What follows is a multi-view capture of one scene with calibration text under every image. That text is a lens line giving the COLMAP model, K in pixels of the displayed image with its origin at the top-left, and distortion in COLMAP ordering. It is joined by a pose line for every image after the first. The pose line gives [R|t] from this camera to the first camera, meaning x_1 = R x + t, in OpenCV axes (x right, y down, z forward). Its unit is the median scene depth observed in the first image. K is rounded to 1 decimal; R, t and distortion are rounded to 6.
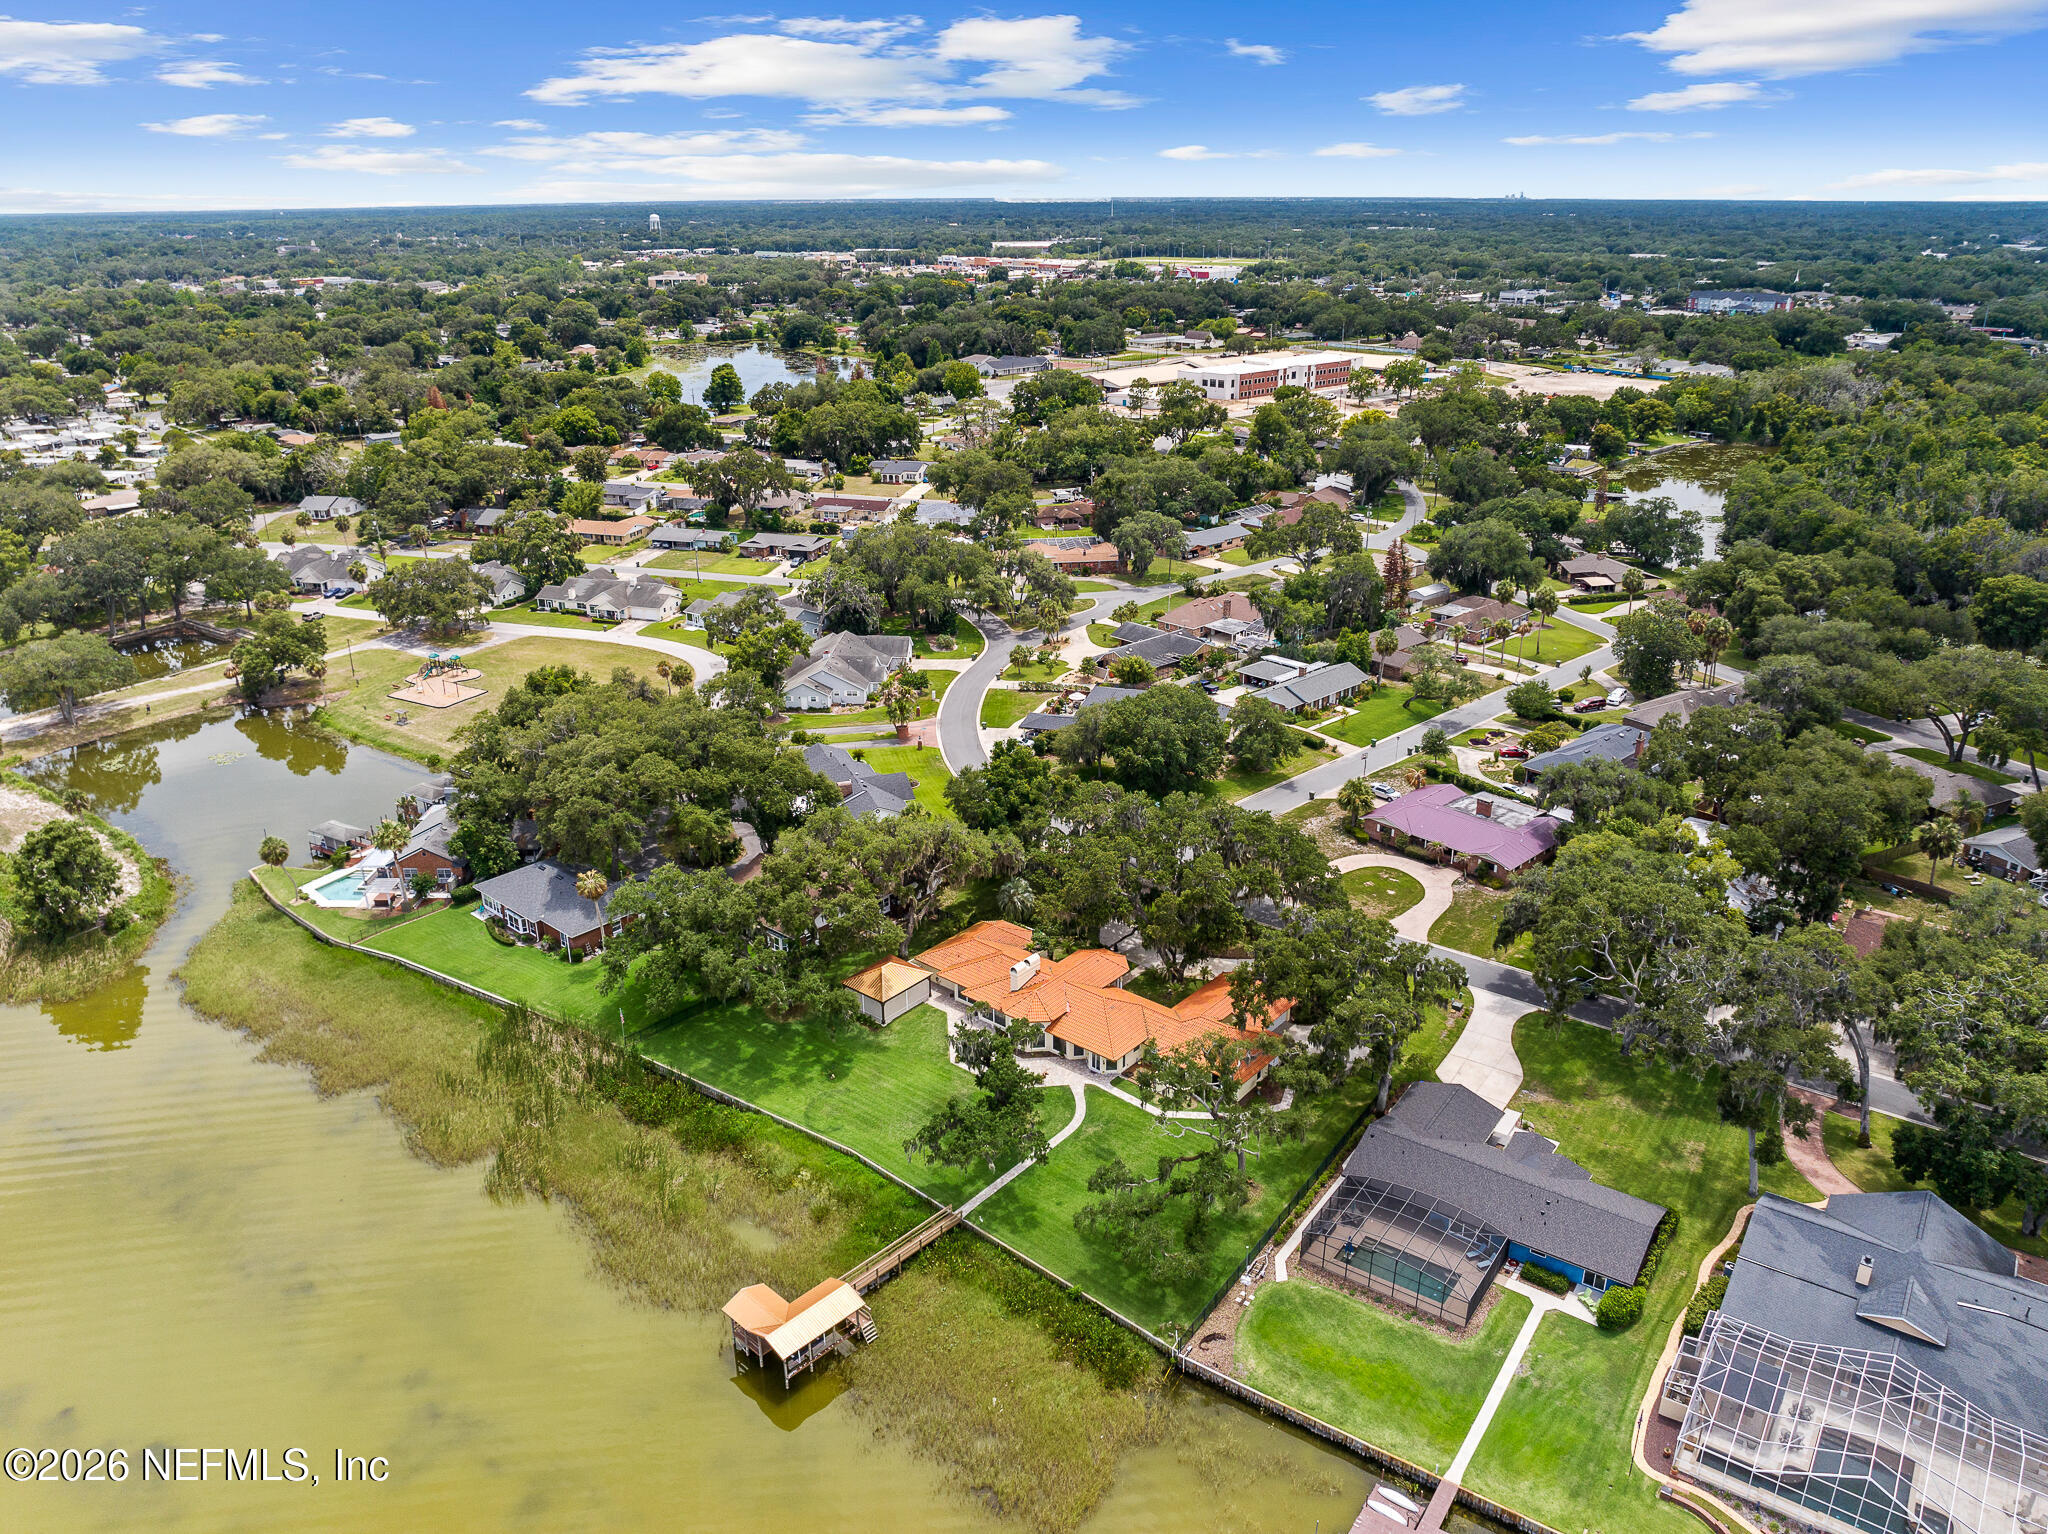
lens RADIAL K [[1457.9, 0, 1022.2], [0, 1457.9, 751.6], [0, 0, 1]] dist [-0.049934, 0.019884]
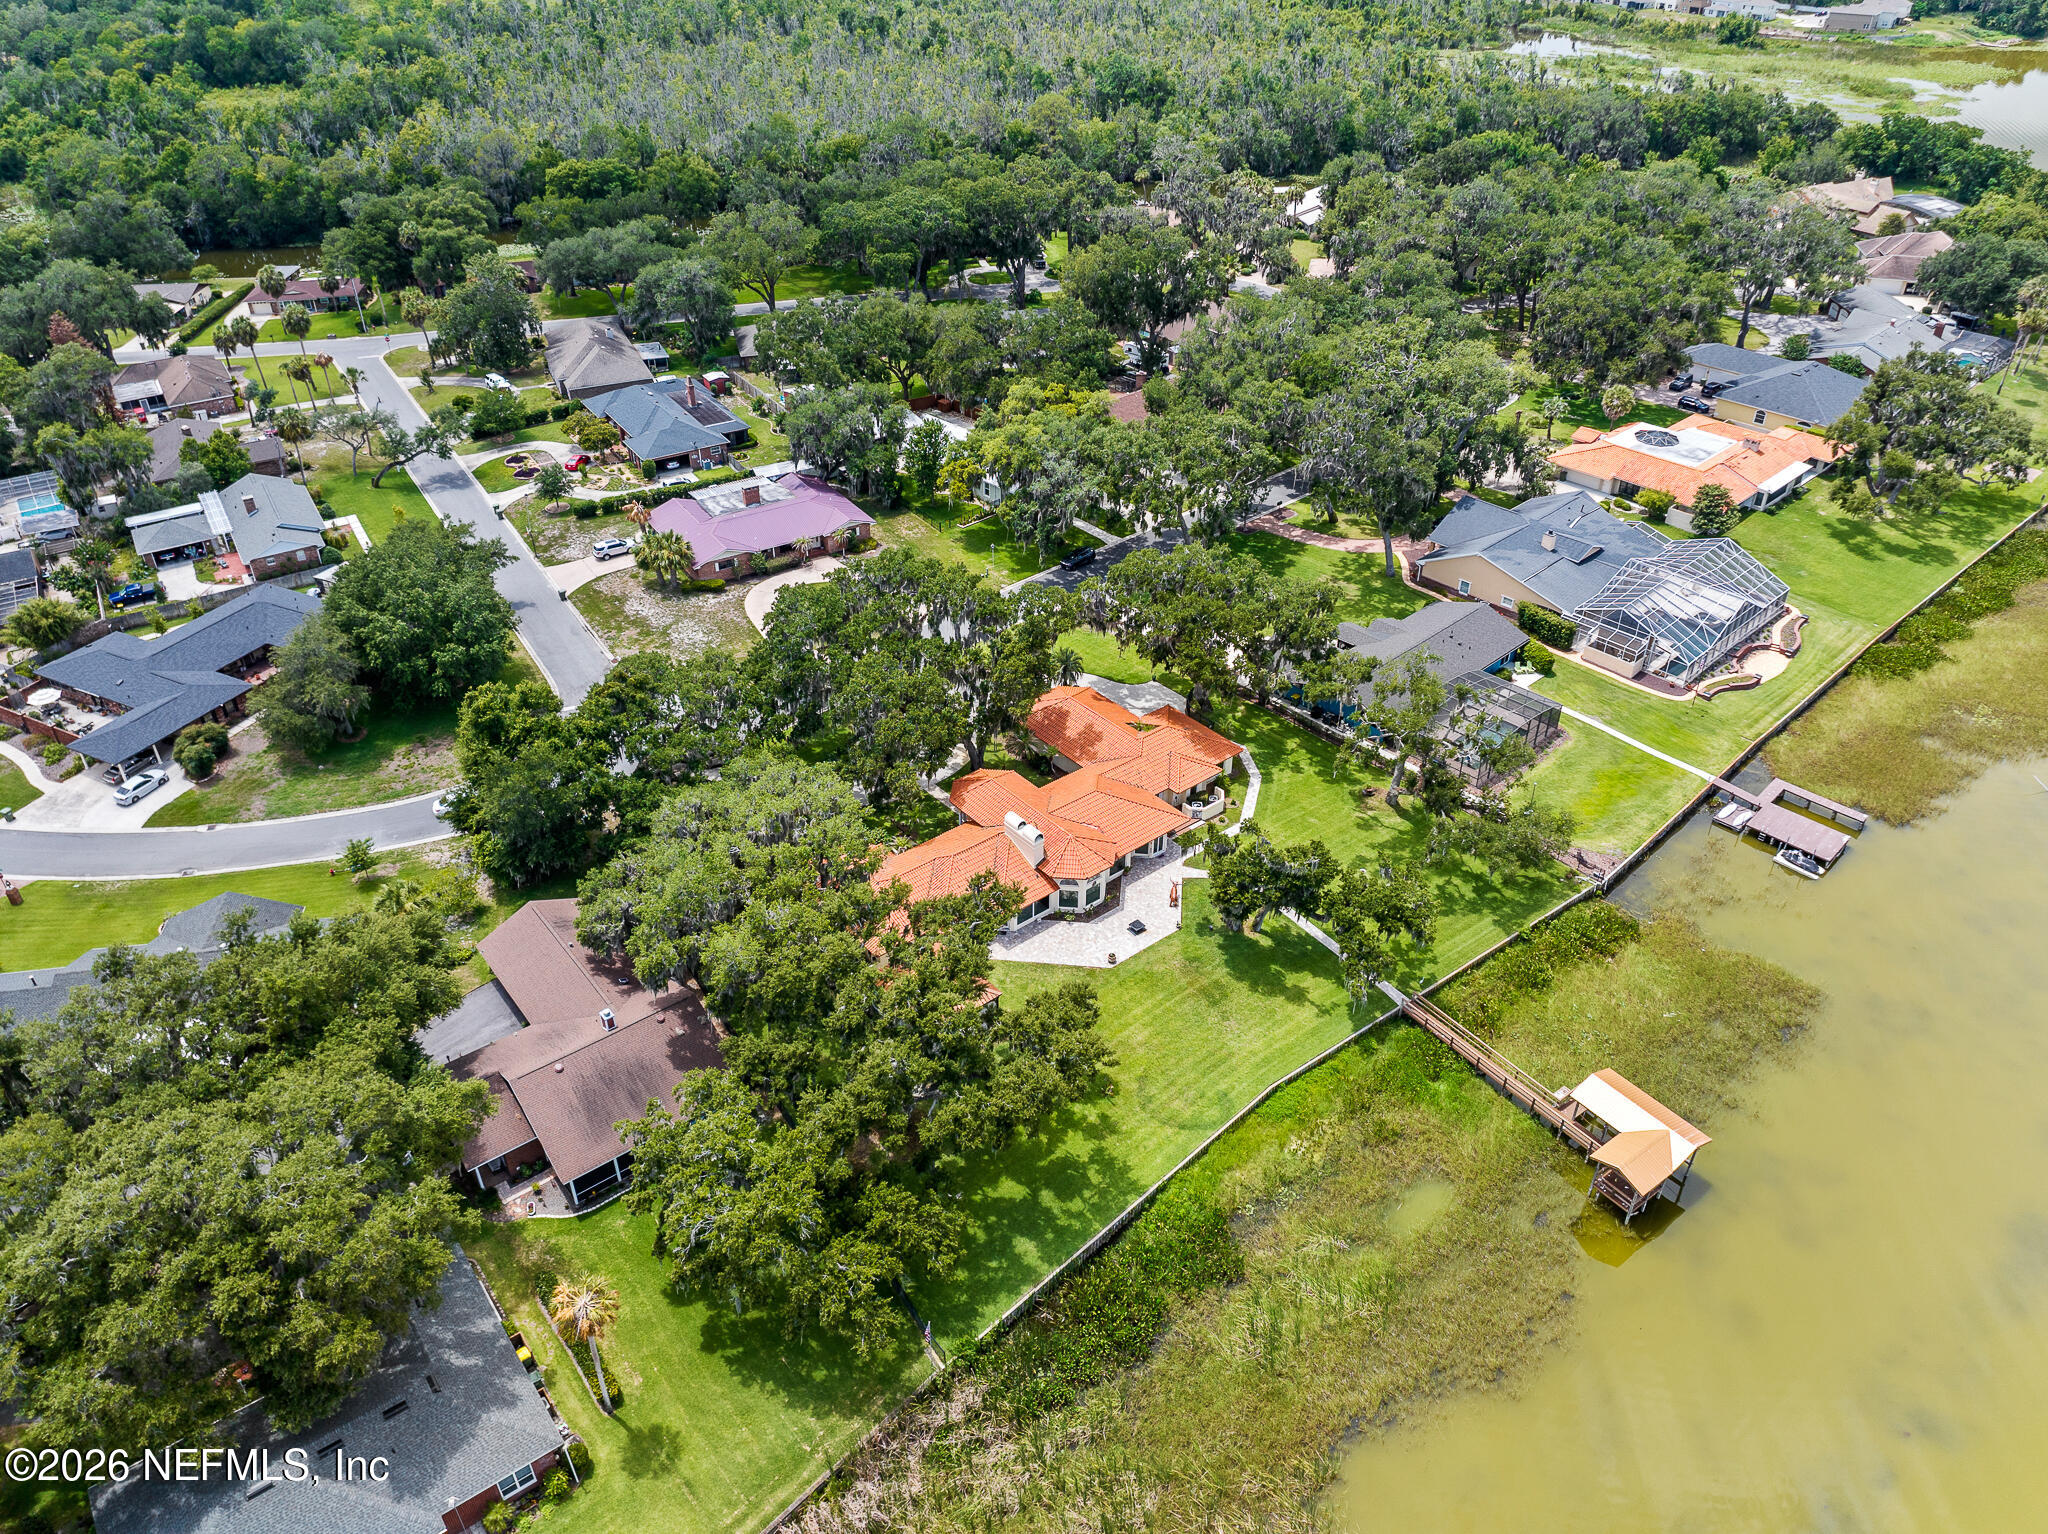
lens RADIAL K [[1457.9, 0, 1033.1], [0, 1457.9, 755.3], [0, 0, 1]] dist [-0.049934, 0.019884]
pose [[0.186281, -0.539112, 0.821375, -0.568585], [0.353721, 0.816748, 0.455855, -0.214547], [-0.916614, 0.205621, 0.342840, 0.701257]]
